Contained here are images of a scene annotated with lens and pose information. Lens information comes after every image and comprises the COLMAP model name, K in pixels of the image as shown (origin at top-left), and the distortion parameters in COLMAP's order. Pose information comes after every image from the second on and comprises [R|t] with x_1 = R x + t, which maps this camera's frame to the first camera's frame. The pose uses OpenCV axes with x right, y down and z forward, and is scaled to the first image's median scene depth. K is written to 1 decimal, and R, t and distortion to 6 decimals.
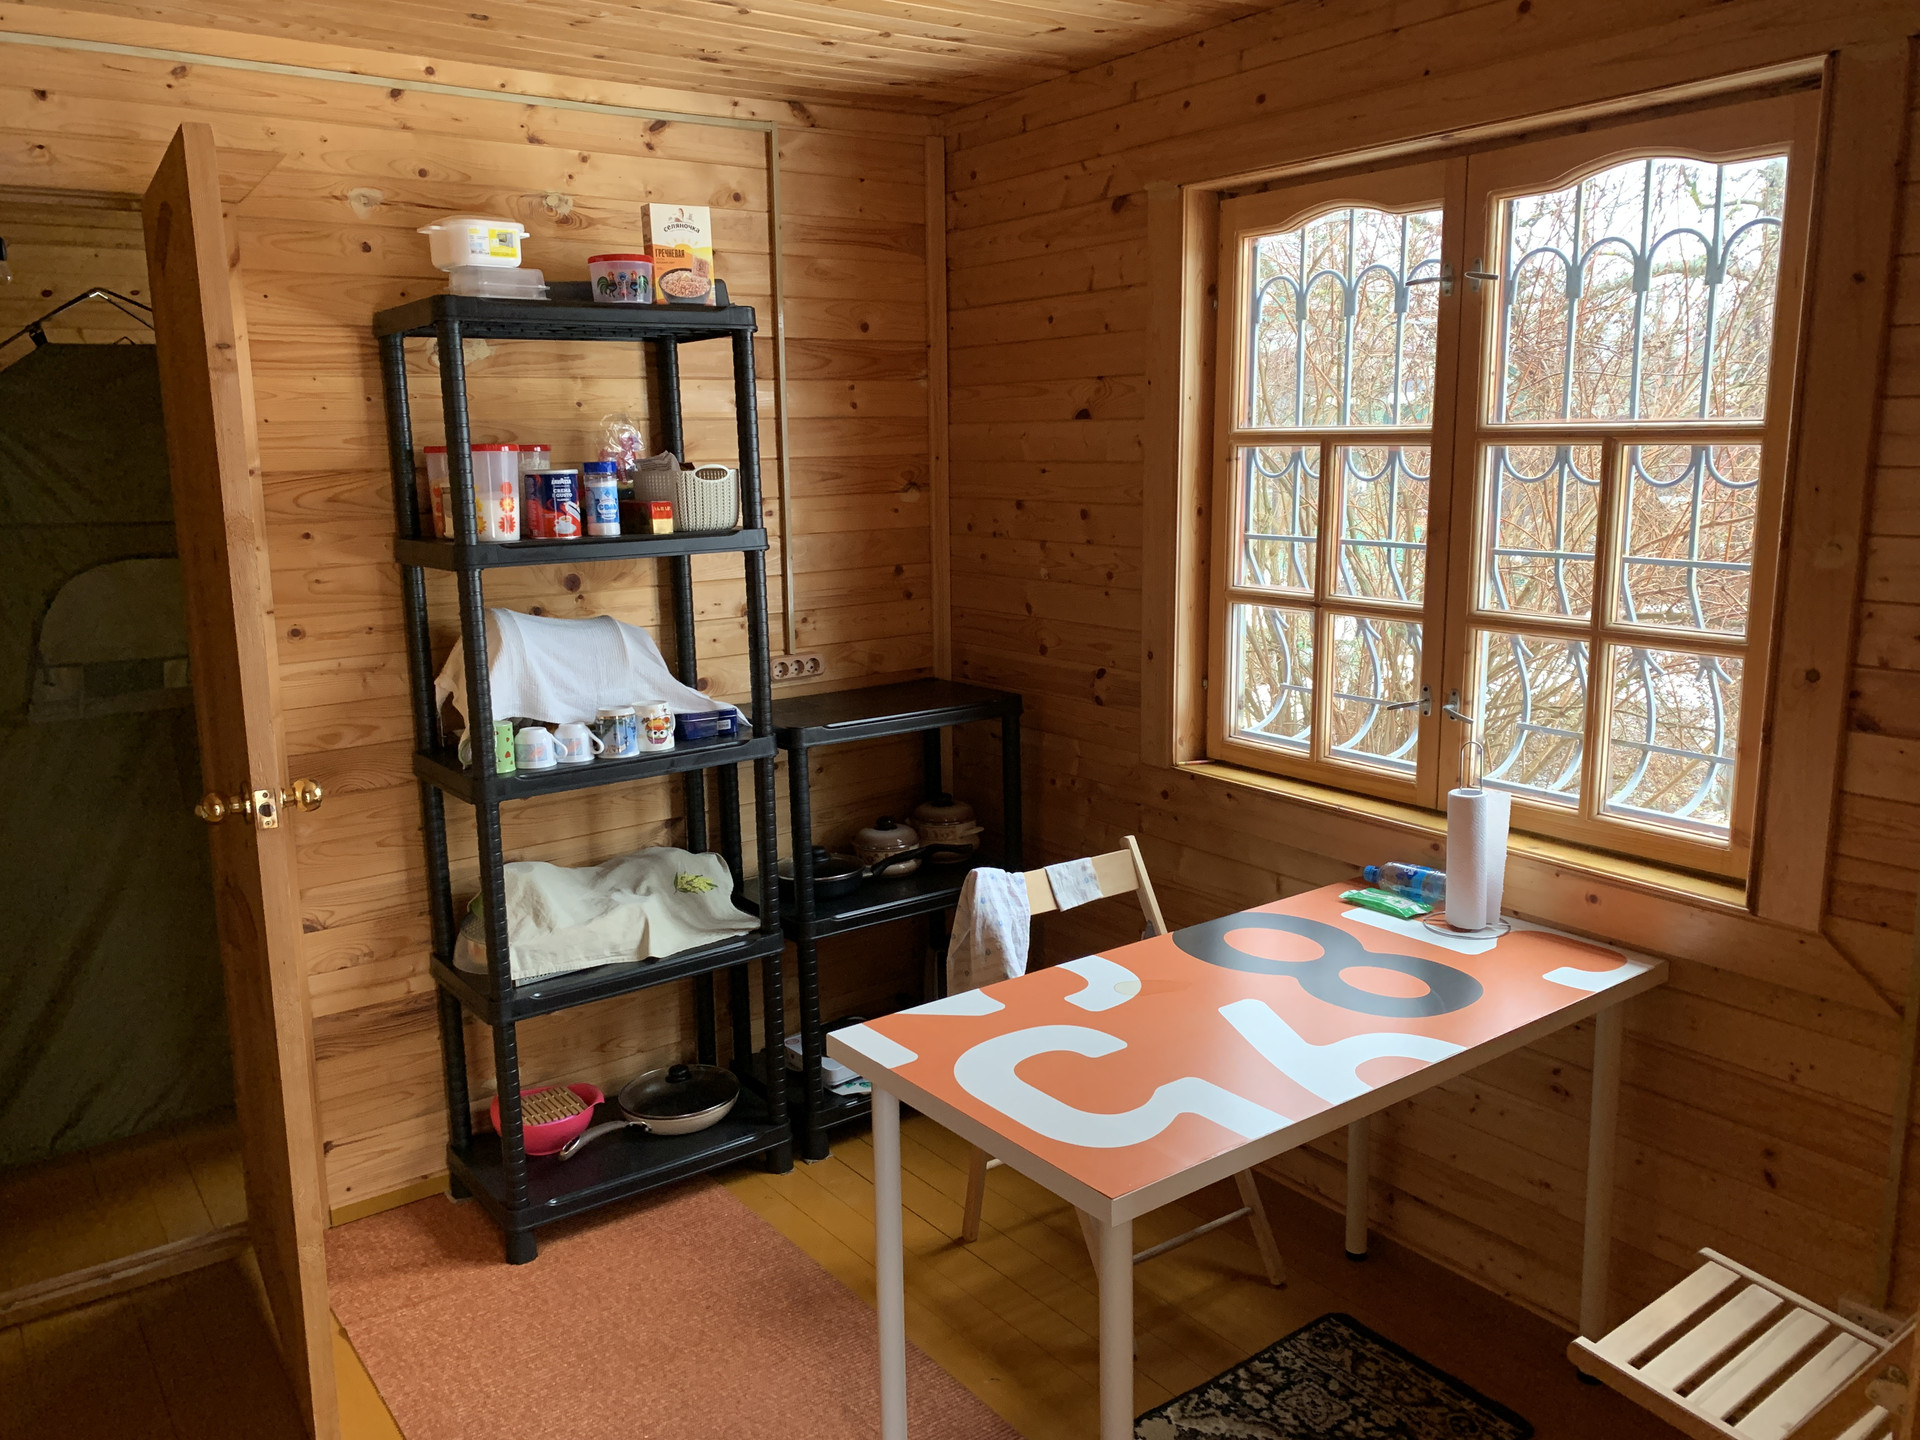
lens RADIAL K [[1475.1, 0, 946.3], [0, 1475.1, 704.0], [0, 0, 1]] dist [0.020986, -0.019540]
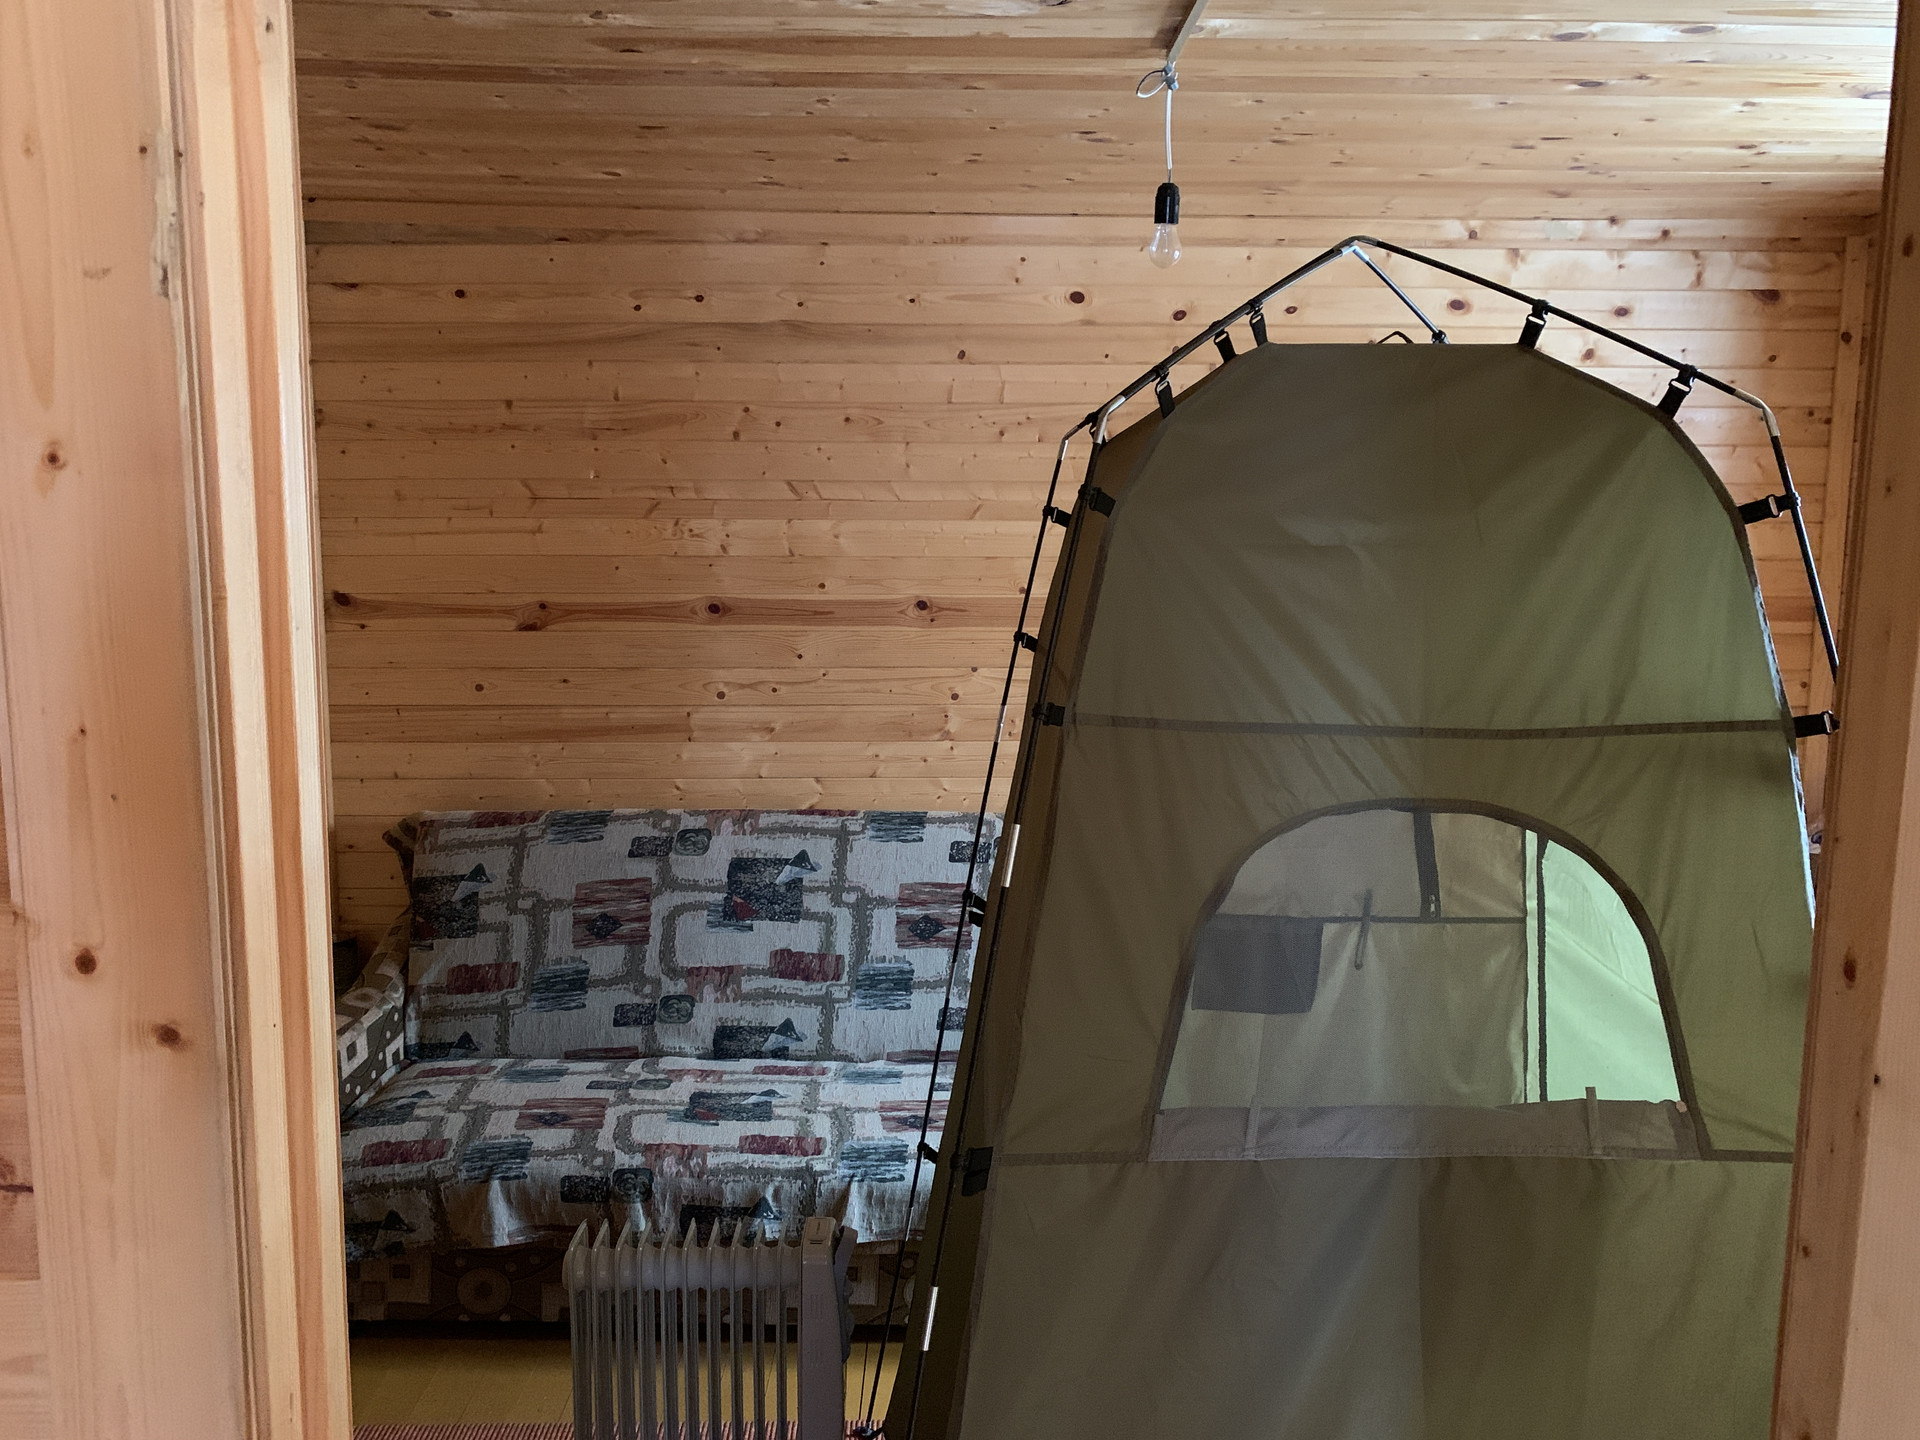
lens RADIAL K [[1475.1, 0, 1008.5], [0, 1475.1, 718.4], [0, 0, 1]] dist [0.020986, -0.019540]
pose [[0.833118, 0.100169, -0.543949, -0.492790], [-0.120883, 0.992664, -0.002345, -0.135129], [0.539724, 0.067707, 0.839115, 0.684196]]
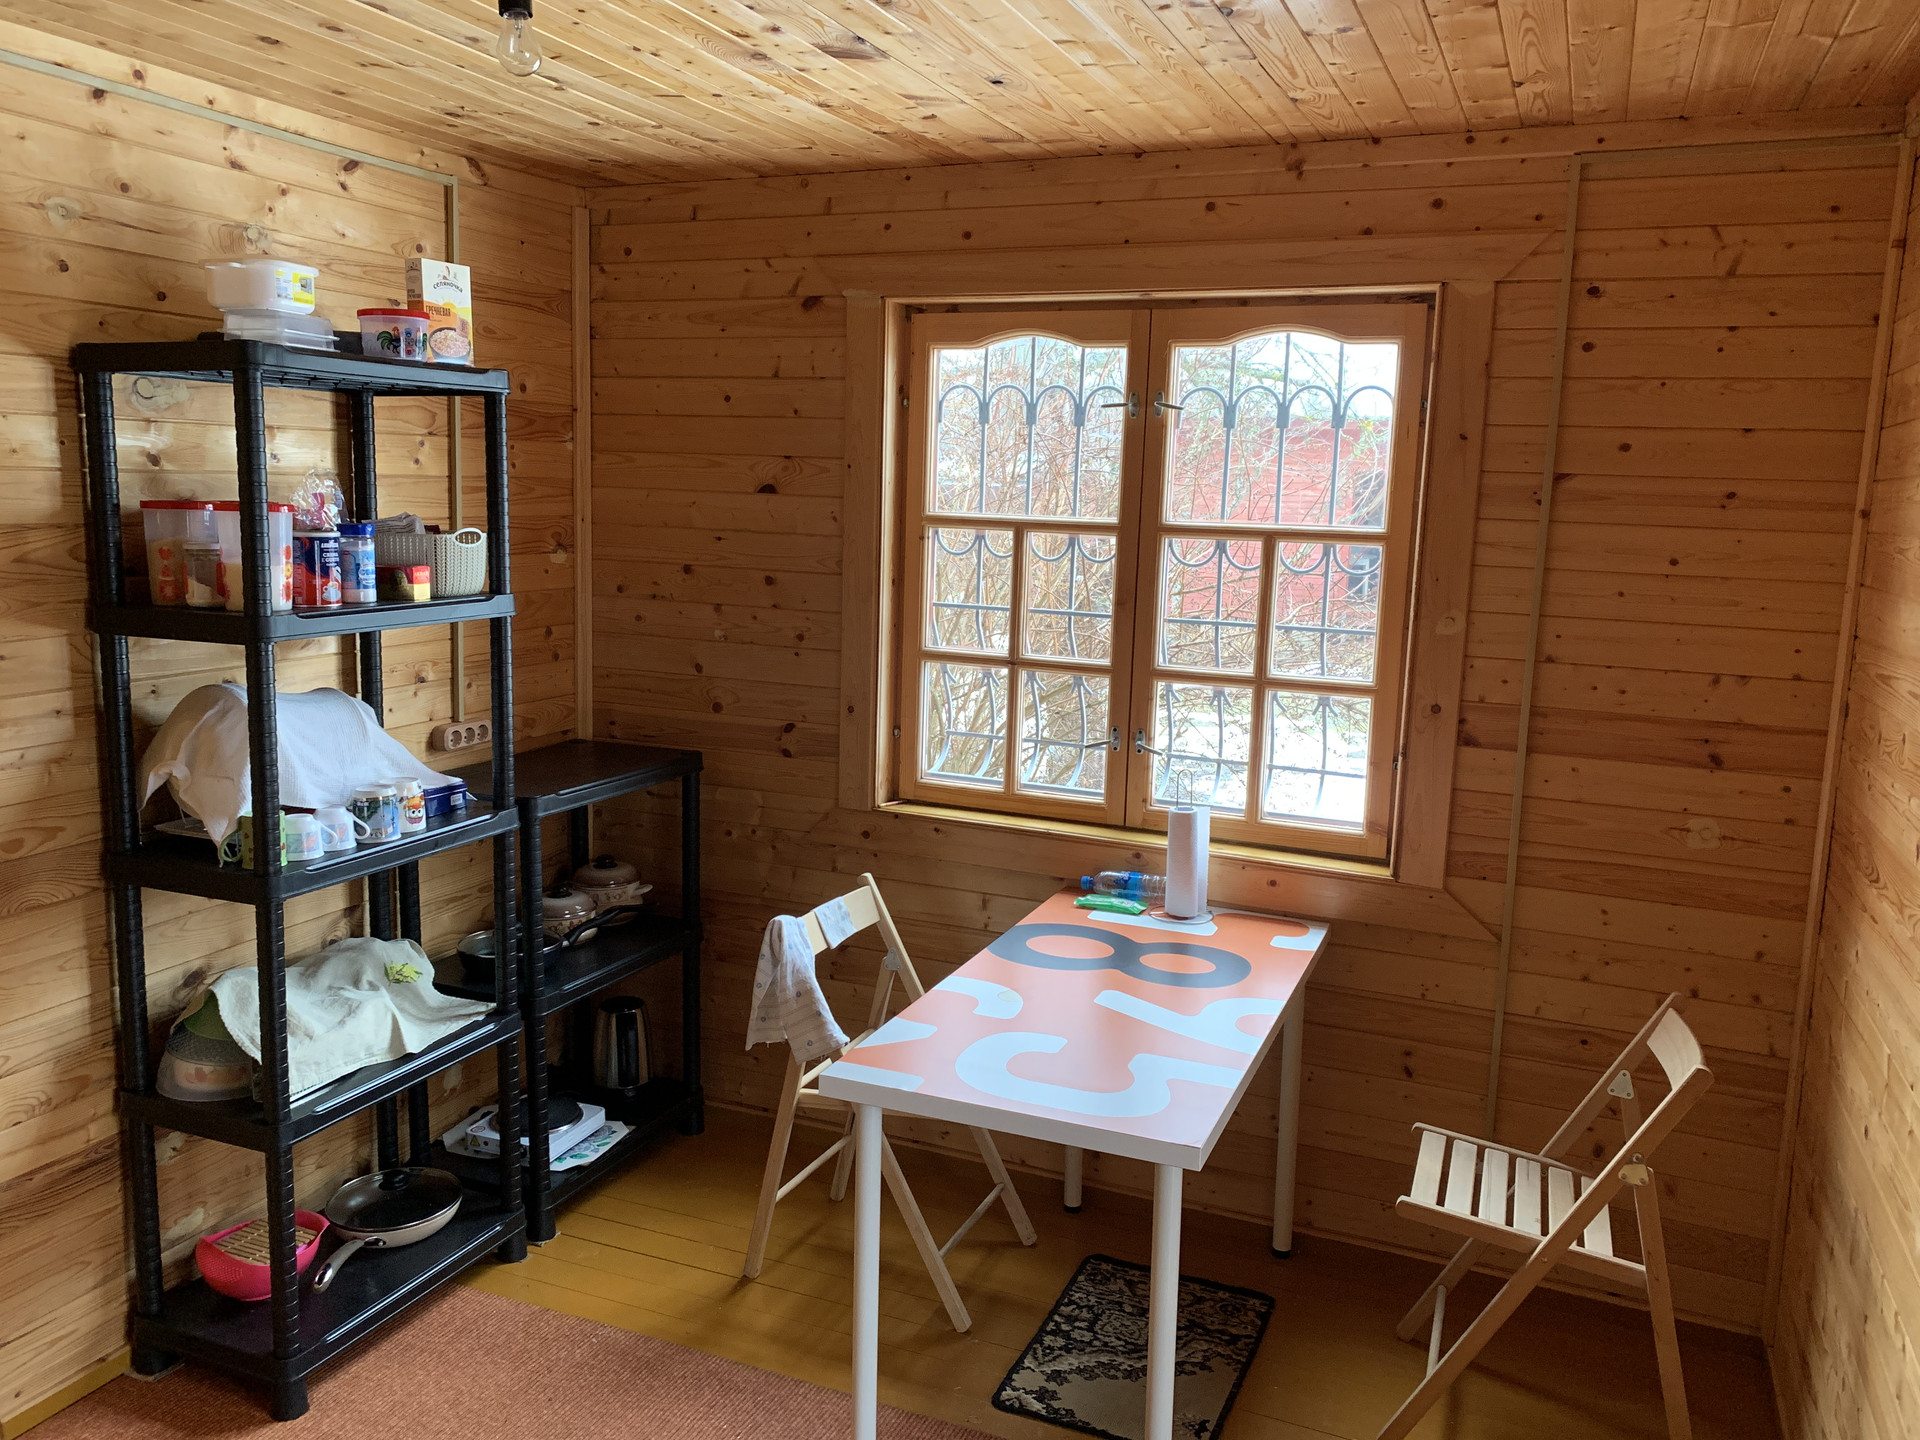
lens RADIAL K [[1475.1, 0, 968.7], [0, 1475.1, 693.6], [0, 0, 1]] dist [0.020986, -0.019540]
pose [[0.854513, -0.030183, 0.518553, -0.392043], [0.048874, 0.998553, -0.022416, -0.017327], [-0.517126, 0.044499, 0.854752, 0.009518]]
